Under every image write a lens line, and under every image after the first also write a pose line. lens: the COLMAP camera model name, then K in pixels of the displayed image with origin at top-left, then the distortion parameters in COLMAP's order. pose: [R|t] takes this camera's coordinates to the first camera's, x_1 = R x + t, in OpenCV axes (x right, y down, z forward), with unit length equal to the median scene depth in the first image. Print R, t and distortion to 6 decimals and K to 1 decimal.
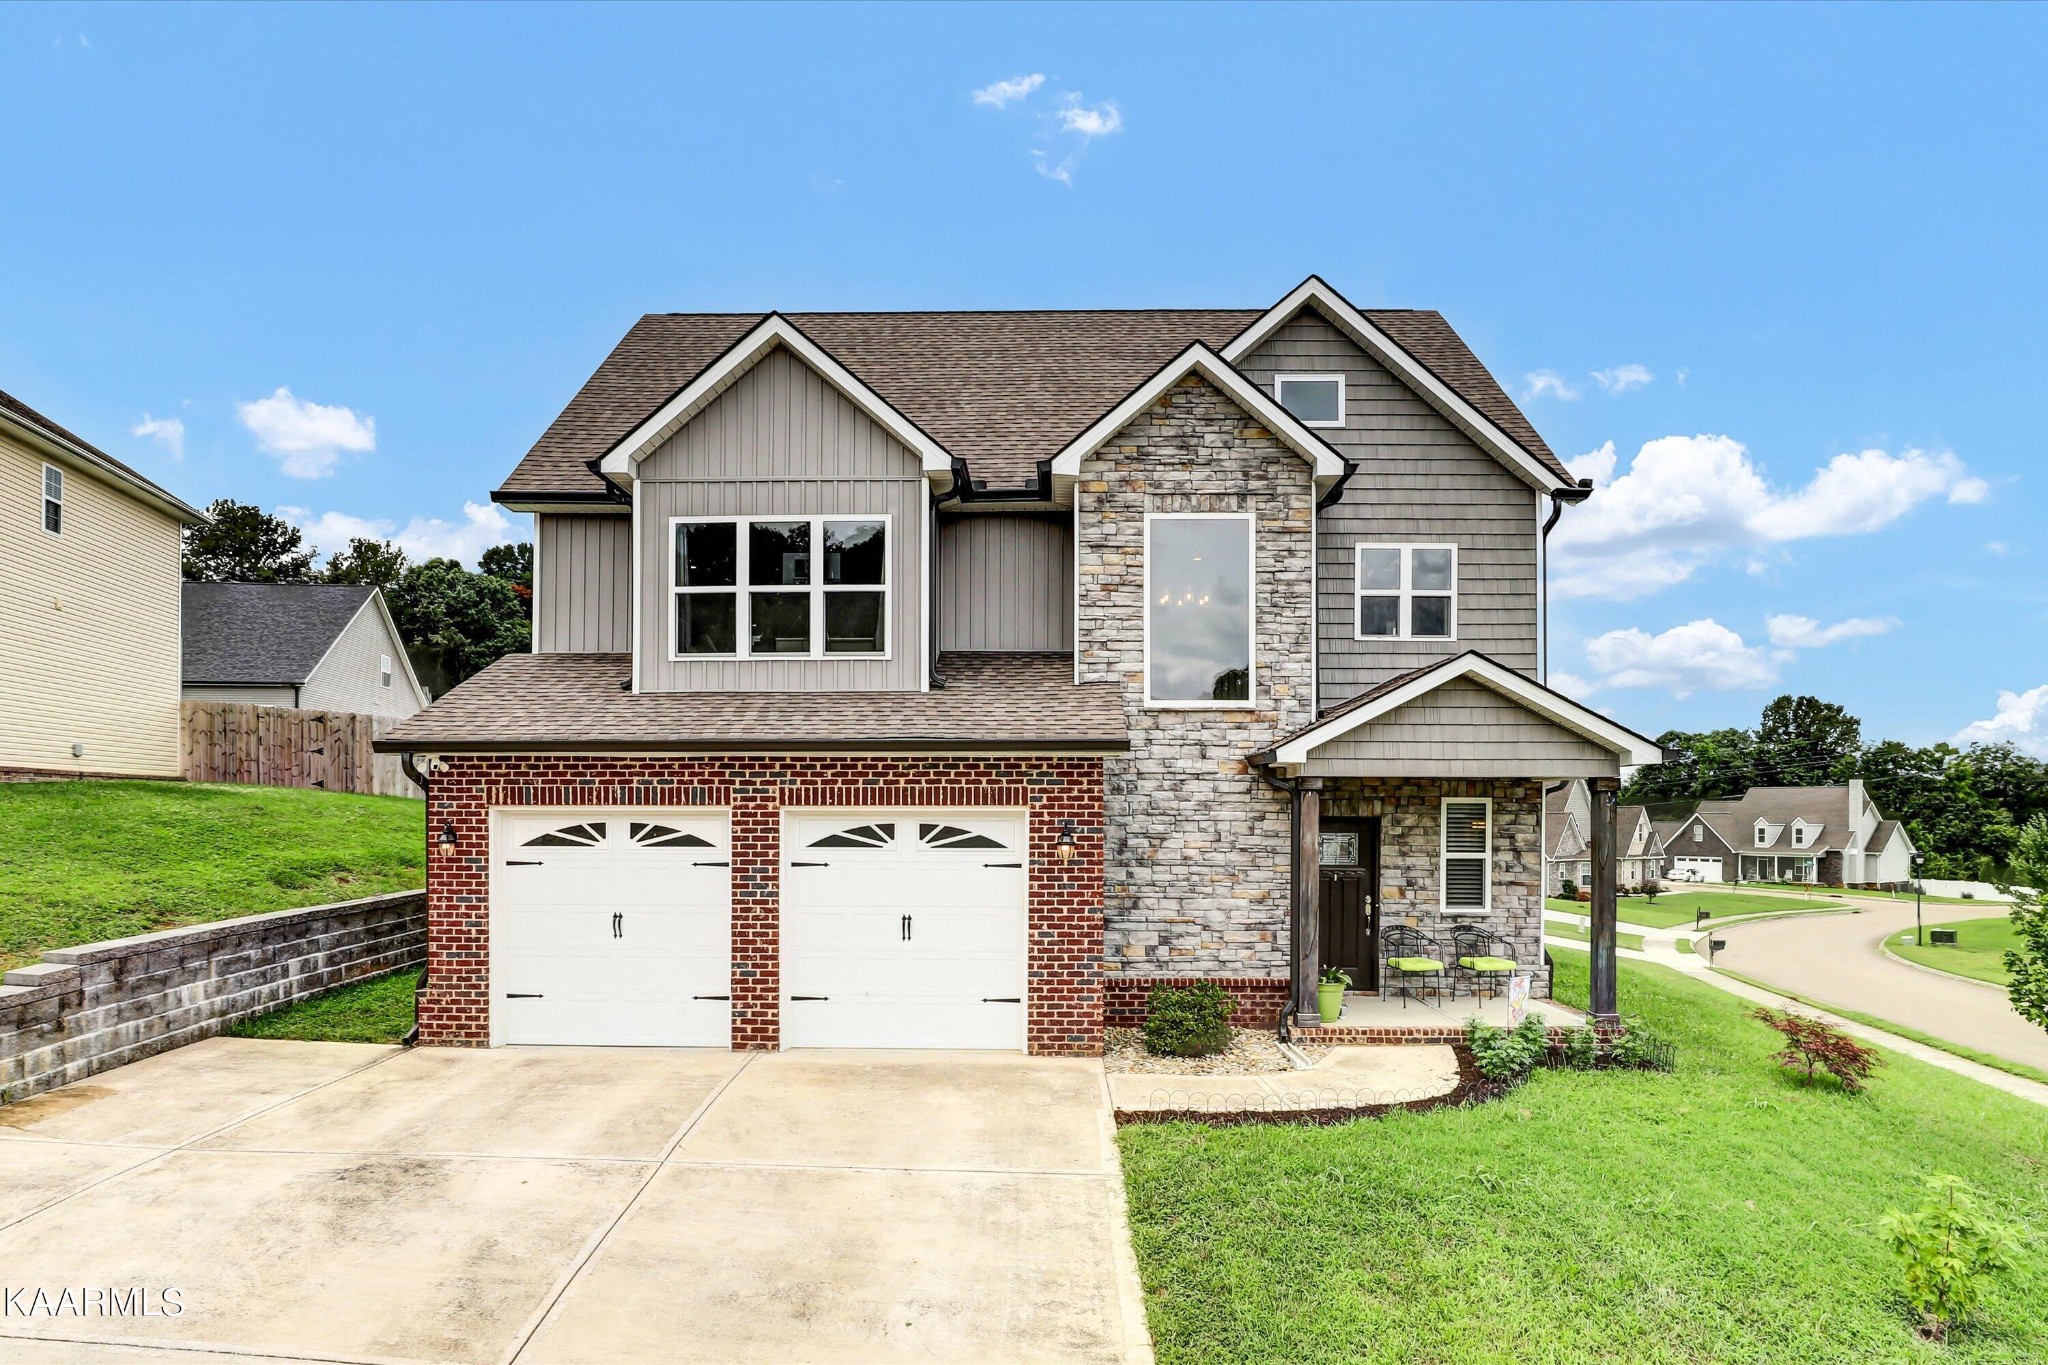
lens RADIAL K [[1020.6, 0, 1157.8], [0, 1020.6, 783.3], [0, 0, 1]] dist [-0.023318, 0.000860]
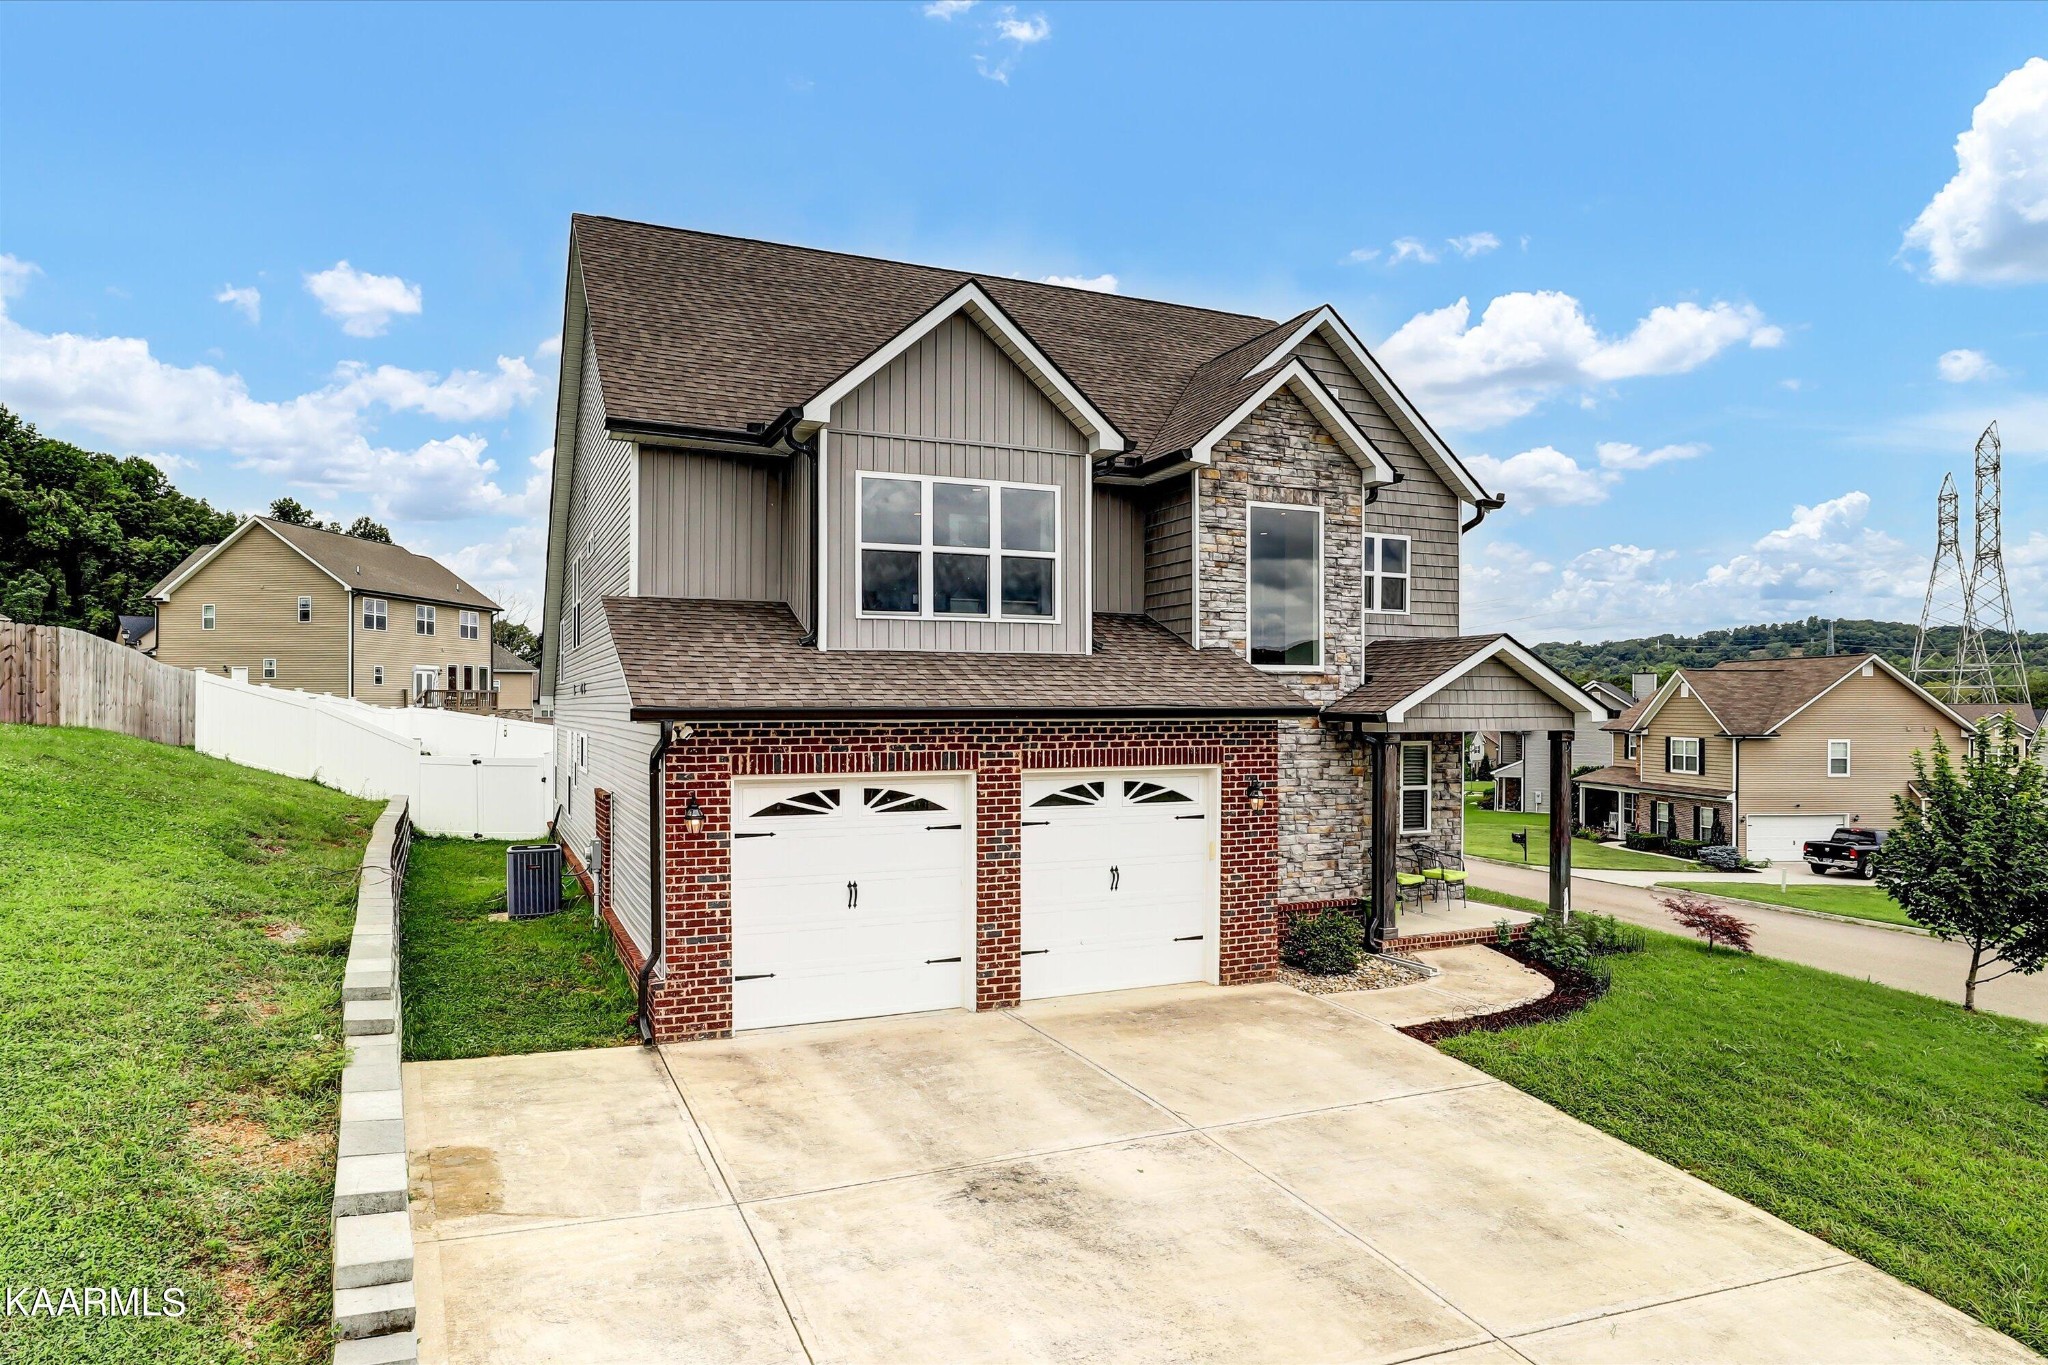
lens RADIAL K [[953.9, 0, 1016.5], [0, 953.9, 685.3], [0, 0, 1]] dist [-0.020705, 0.000694]
pose [[0.942136, 0.009443, 0.335097, -0.643731], [-0.009119, 0.999955, -0.002541, -0.055171], [-0.335106, -0.000662, 0.942180, 0.082746]]
